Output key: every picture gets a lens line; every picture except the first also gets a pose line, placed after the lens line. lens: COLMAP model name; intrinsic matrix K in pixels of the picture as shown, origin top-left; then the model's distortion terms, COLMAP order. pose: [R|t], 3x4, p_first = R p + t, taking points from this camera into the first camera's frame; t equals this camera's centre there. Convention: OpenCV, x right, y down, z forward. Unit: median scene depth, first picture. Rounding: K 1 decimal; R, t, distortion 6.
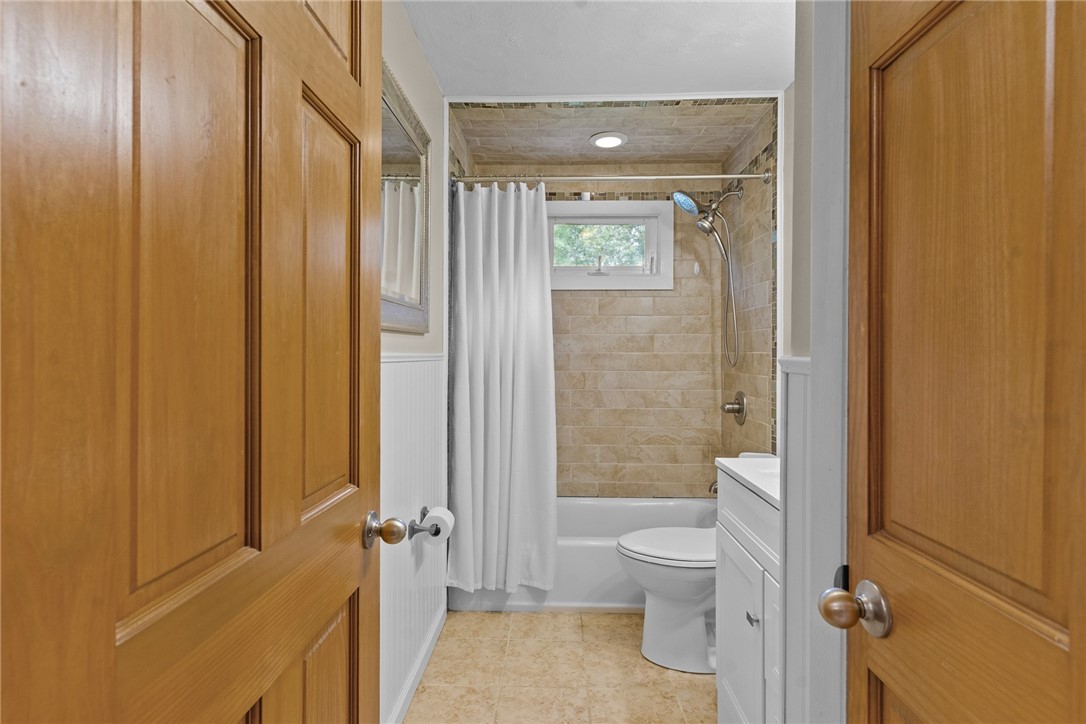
lens RADIAL K [[528.9, 0, 554.6], [0, 528.9, 361.8], [0, 0, 1]] dist [0.001299, 0.000485]
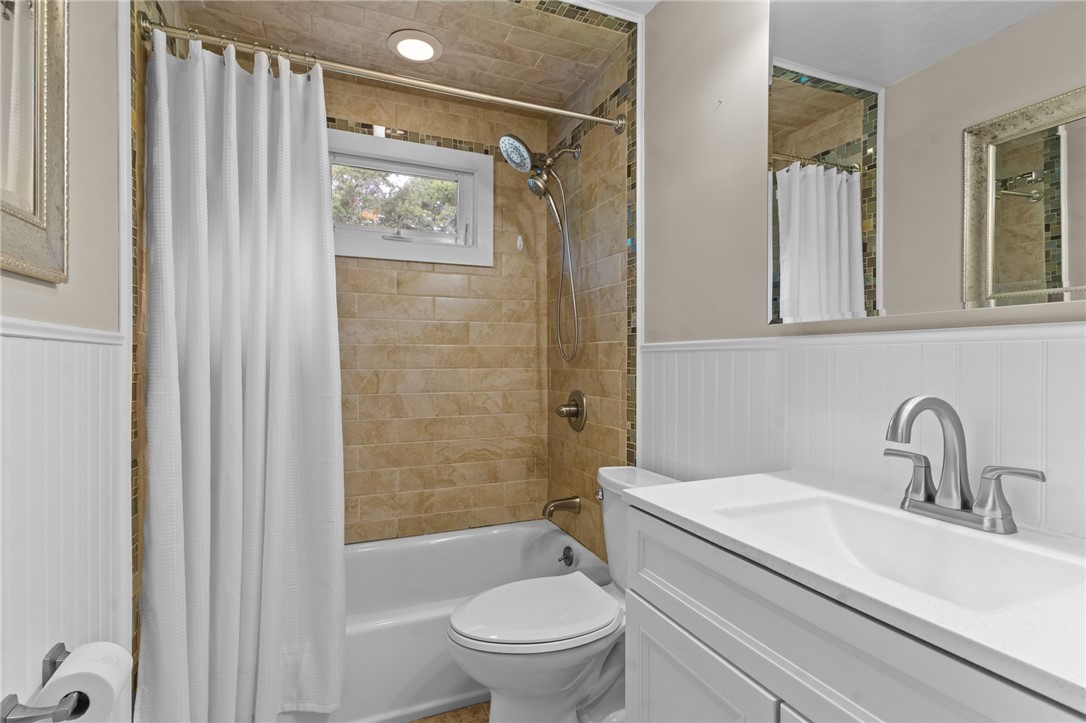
lens RADIAL K [[528.9, 0, 554.6], [0, 528.9, 361.3], [0, 0, 1]] dist [0.001299, 0.000485]
pose [[0.914620, -0.005056, 0.404283, -0.016402], [0.009608, 0.999911, -0.009232, 0.015896], [-0.404201, 0.012328, 0.914587, 0.232986]]
